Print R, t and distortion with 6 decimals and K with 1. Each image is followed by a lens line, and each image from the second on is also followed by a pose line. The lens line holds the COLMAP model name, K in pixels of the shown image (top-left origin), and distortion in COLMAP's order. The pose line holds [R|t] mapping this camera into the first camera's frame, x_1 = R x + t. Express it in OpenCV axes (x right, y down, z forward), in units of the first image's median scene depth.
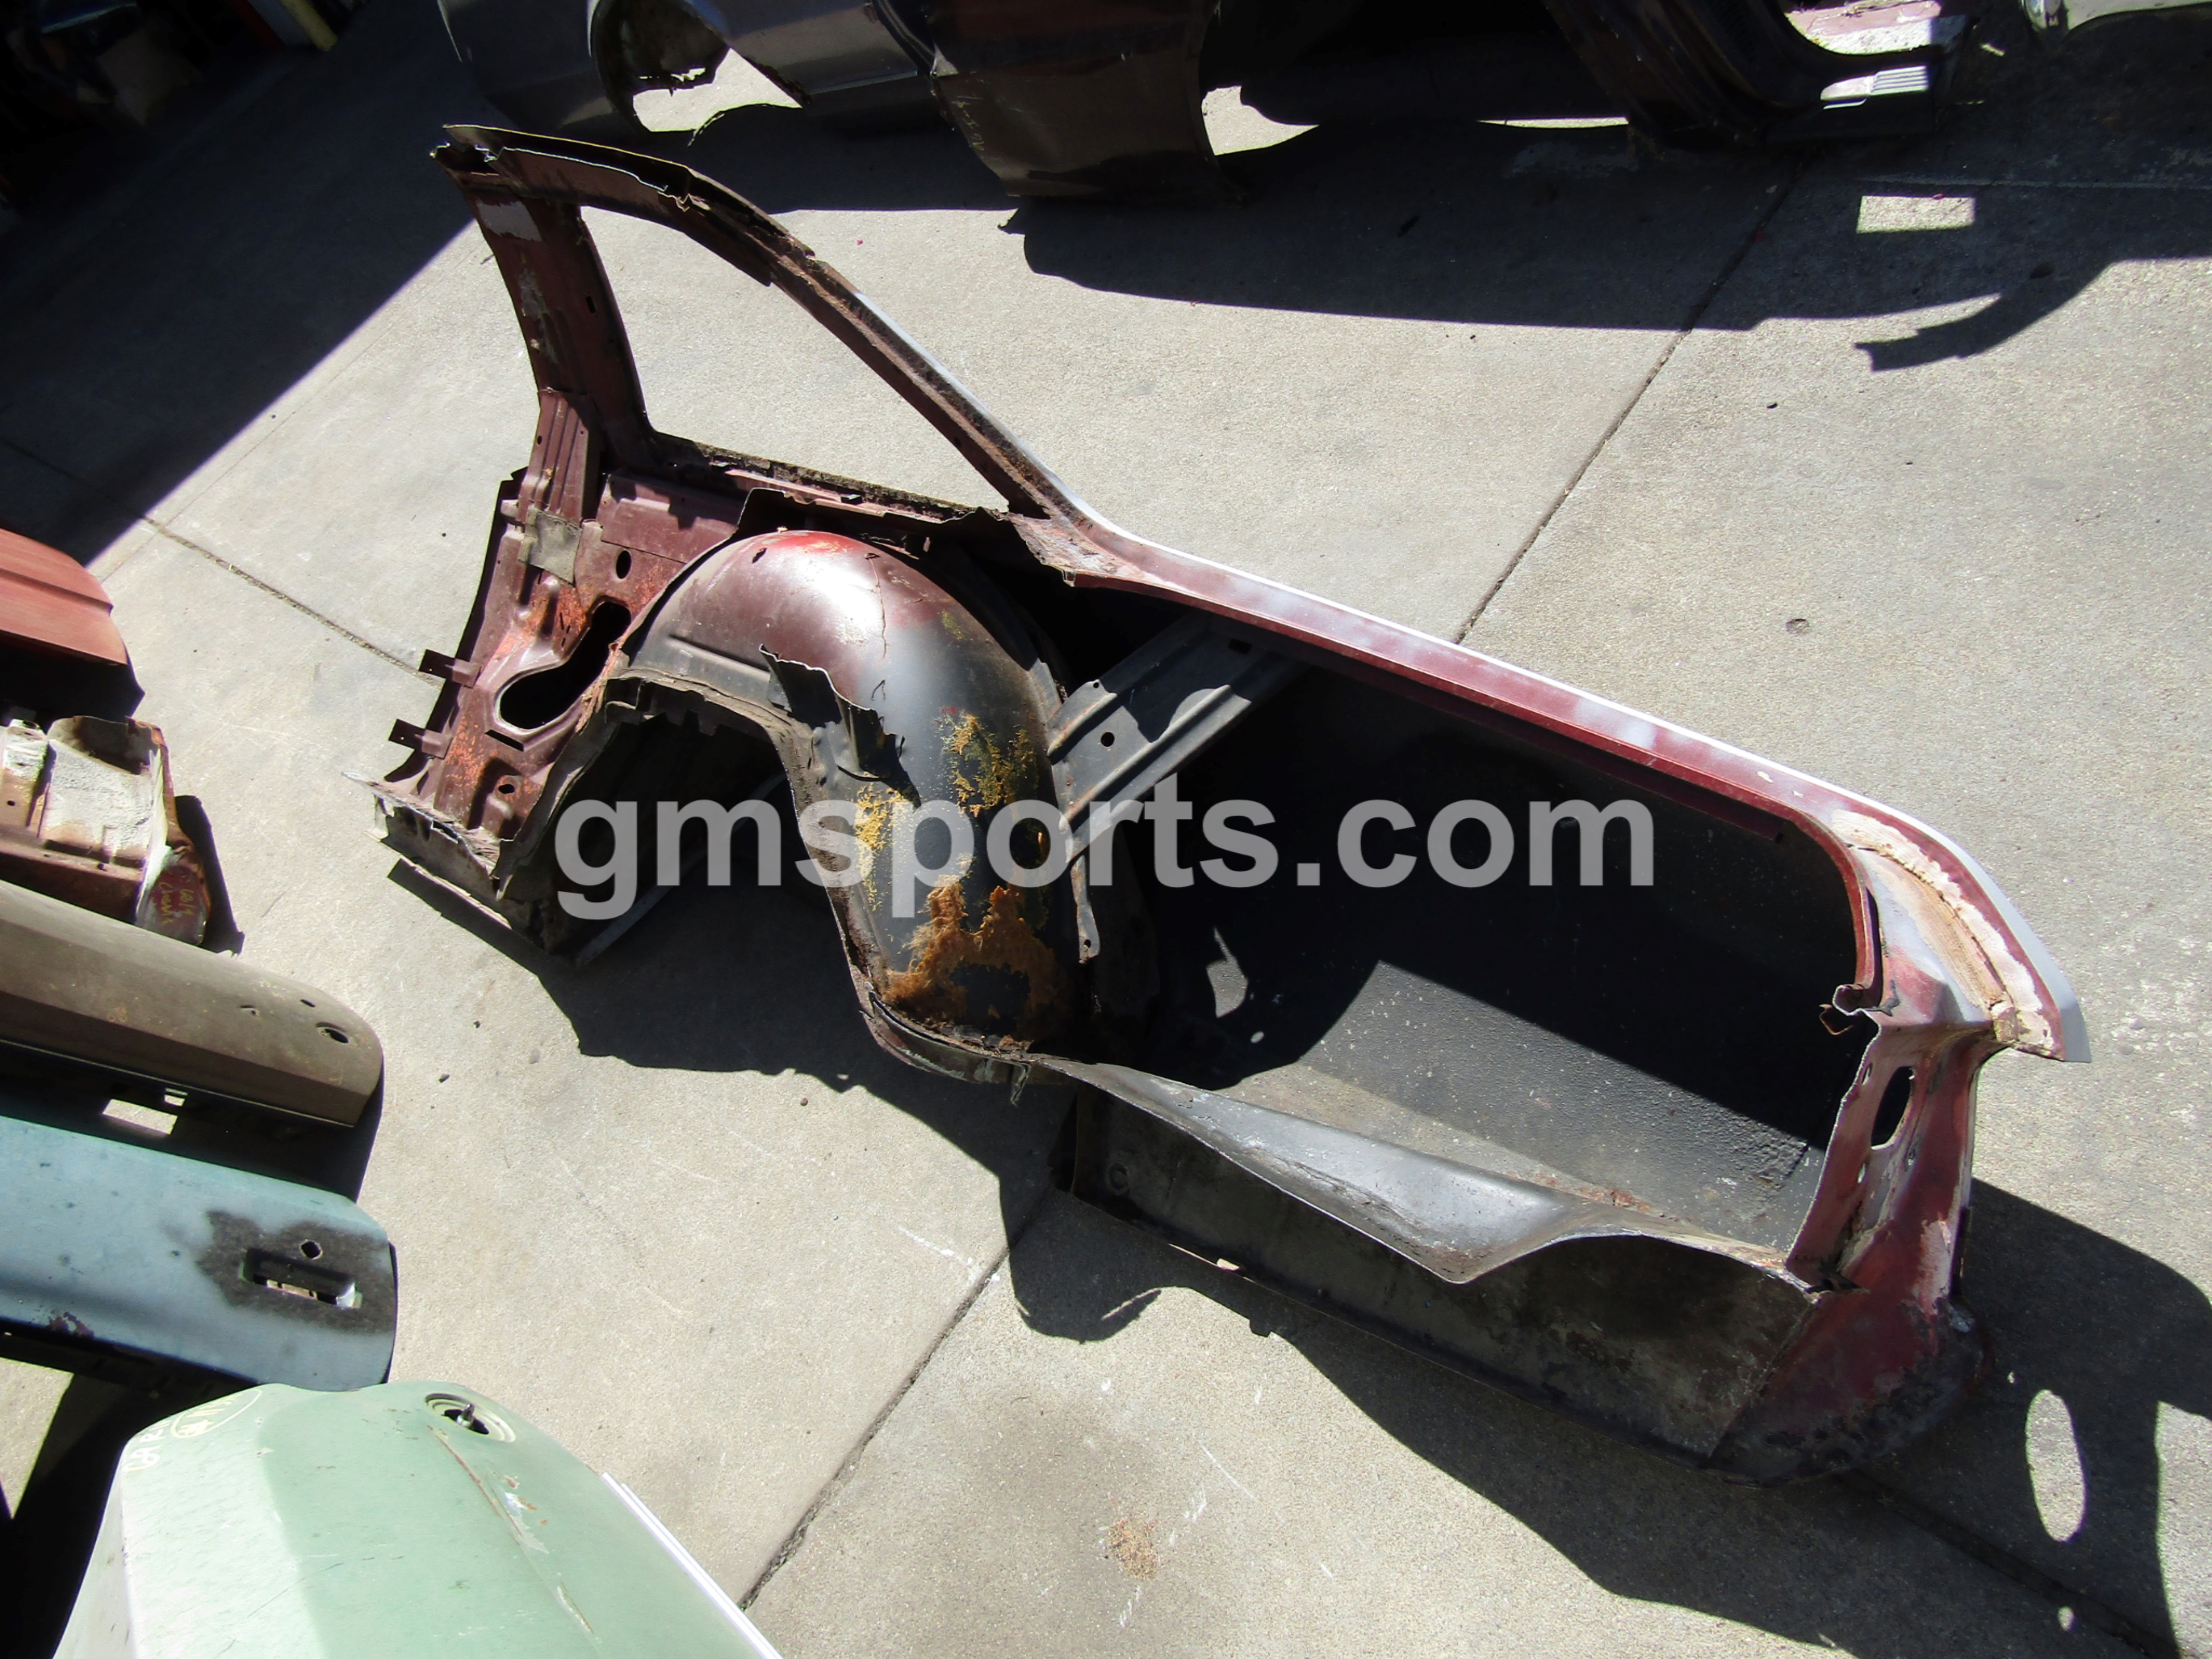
lens RADIAL K [[1585.3, 0, 1110.7], [0, 1585.3, 840.5], [0, 0, 1]] dist [0.000069, -0.006827]
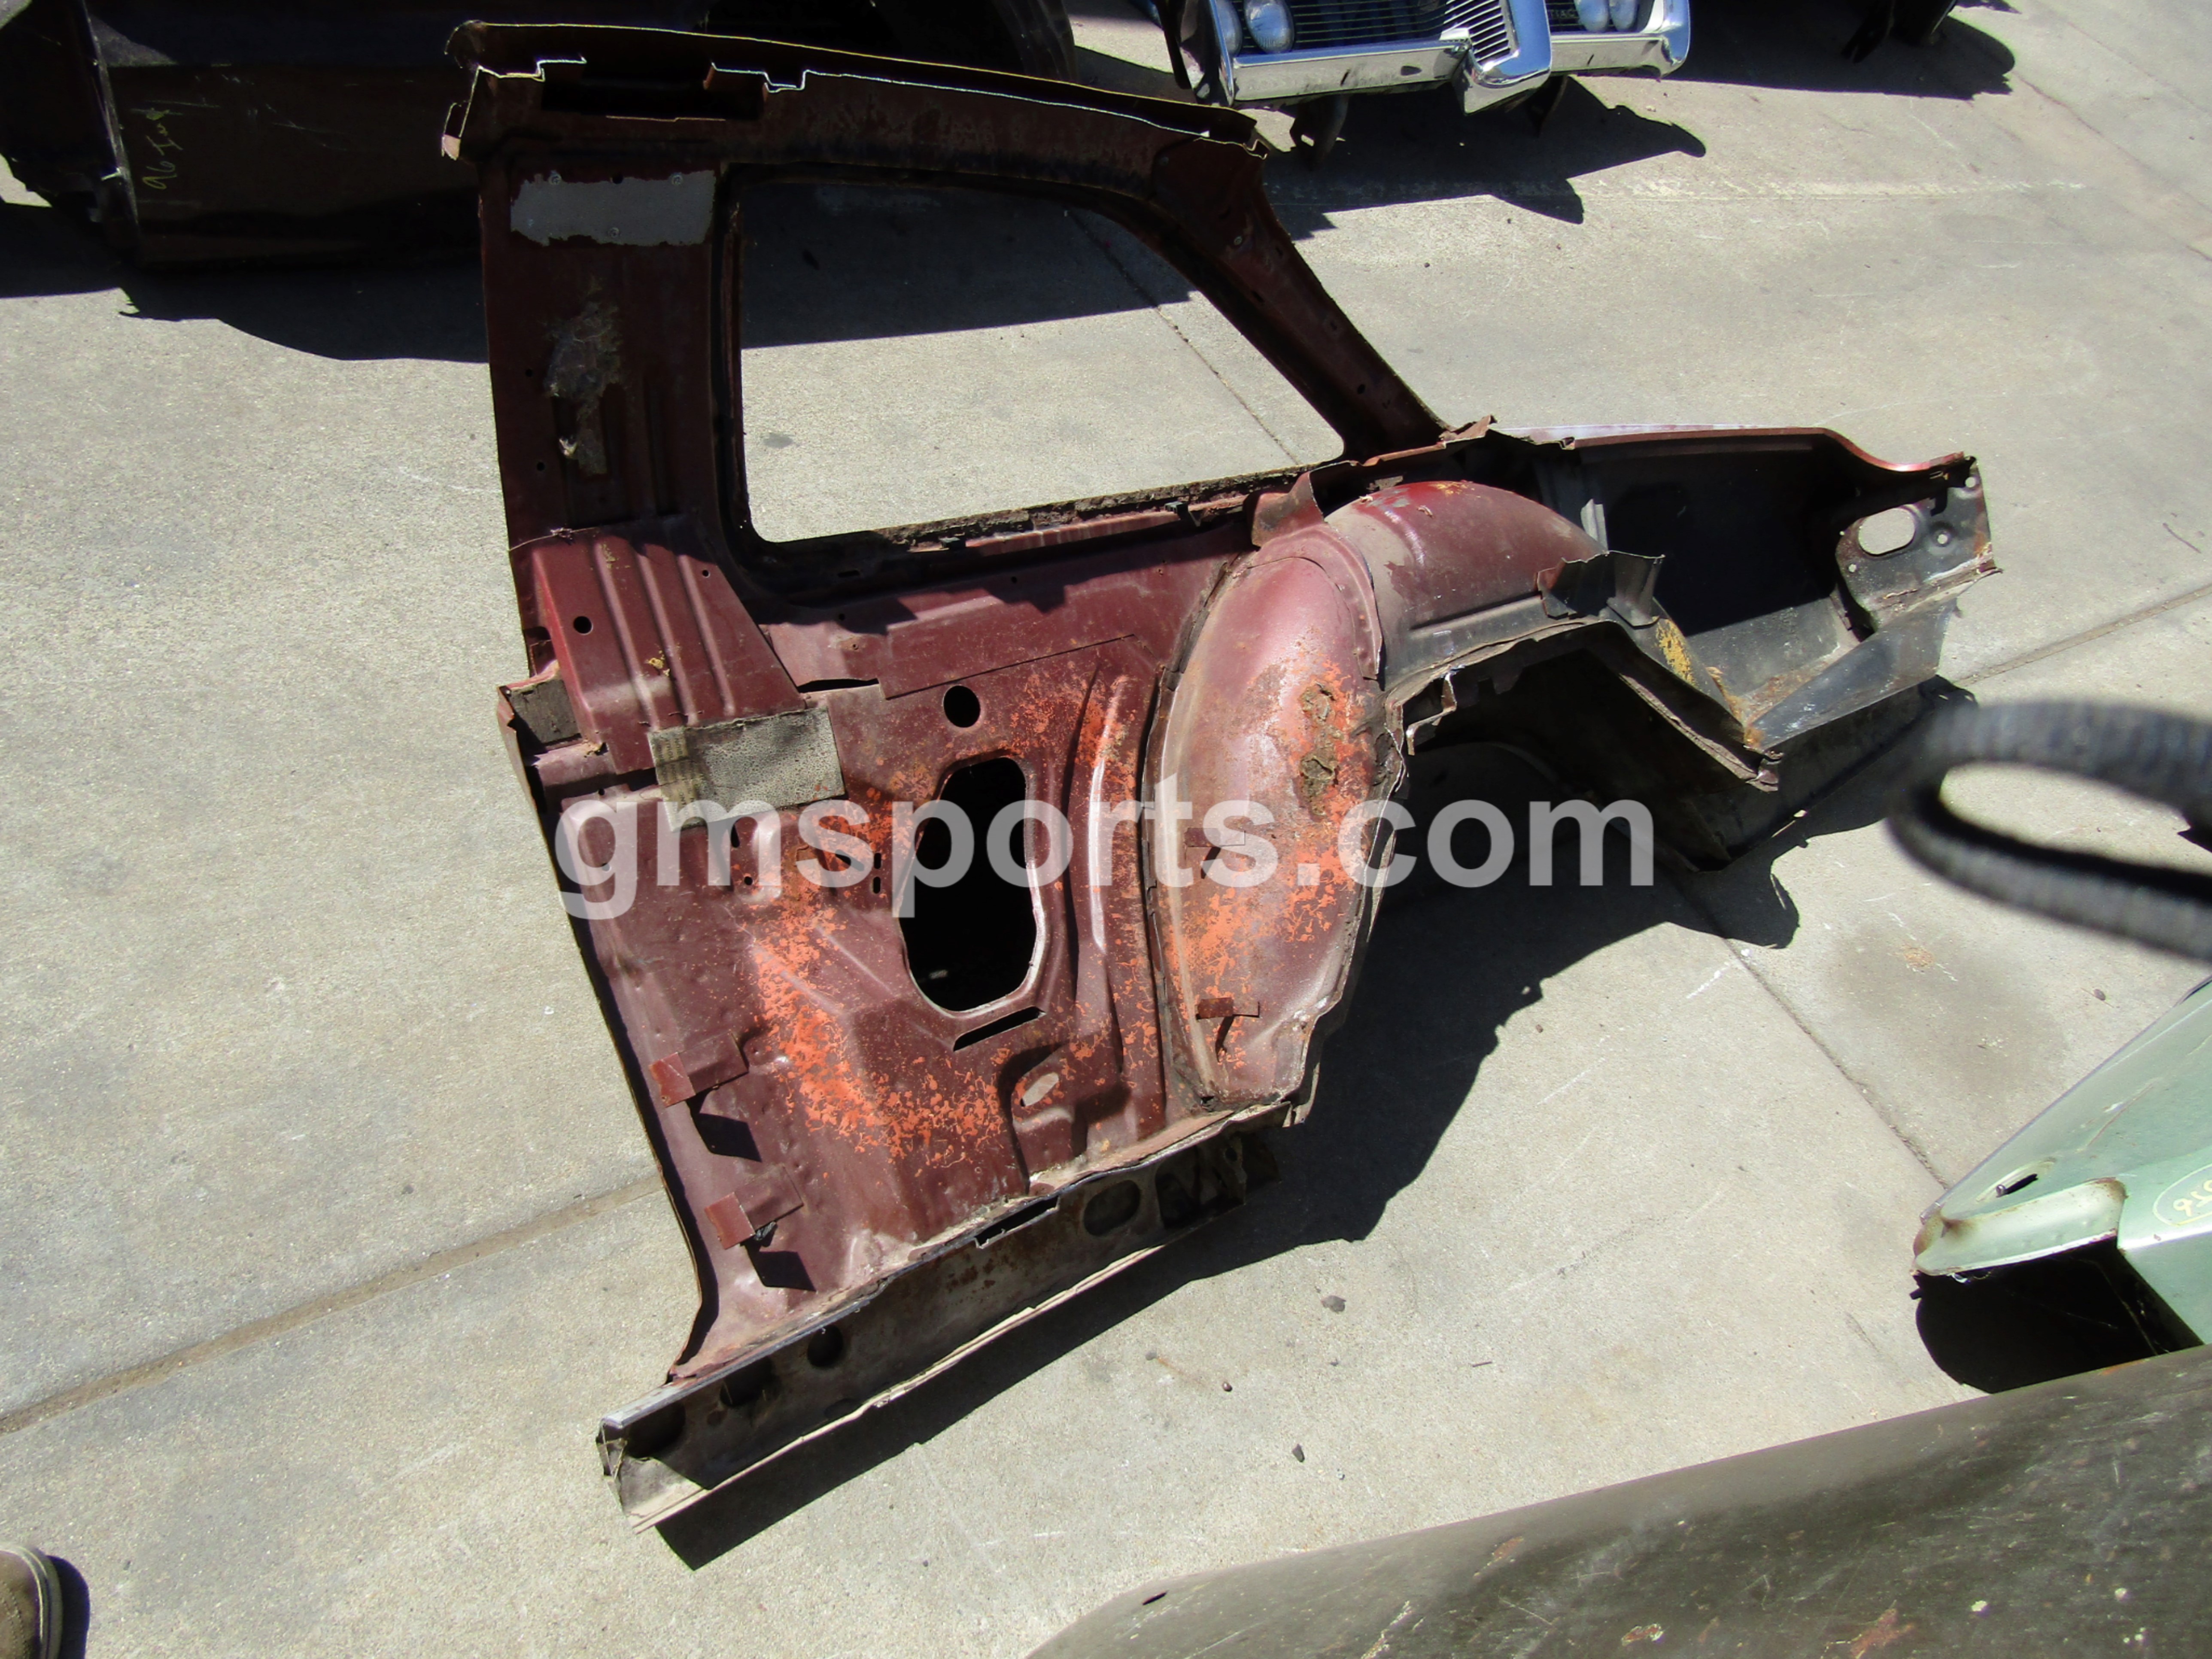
lens RADIAL K [[1577.2, 0, 1131.9], [0, 1577.2, 837.5], [0, 0, 1]] dist [-0.002920, -0.005120]
pose [[0.097166, -0.339437, 0.935597, -1.080636], [0.445483, 0.855452, 0.264095, -0.309830], [-0.890002, 0.391131, 0.234334, 0.915818]]
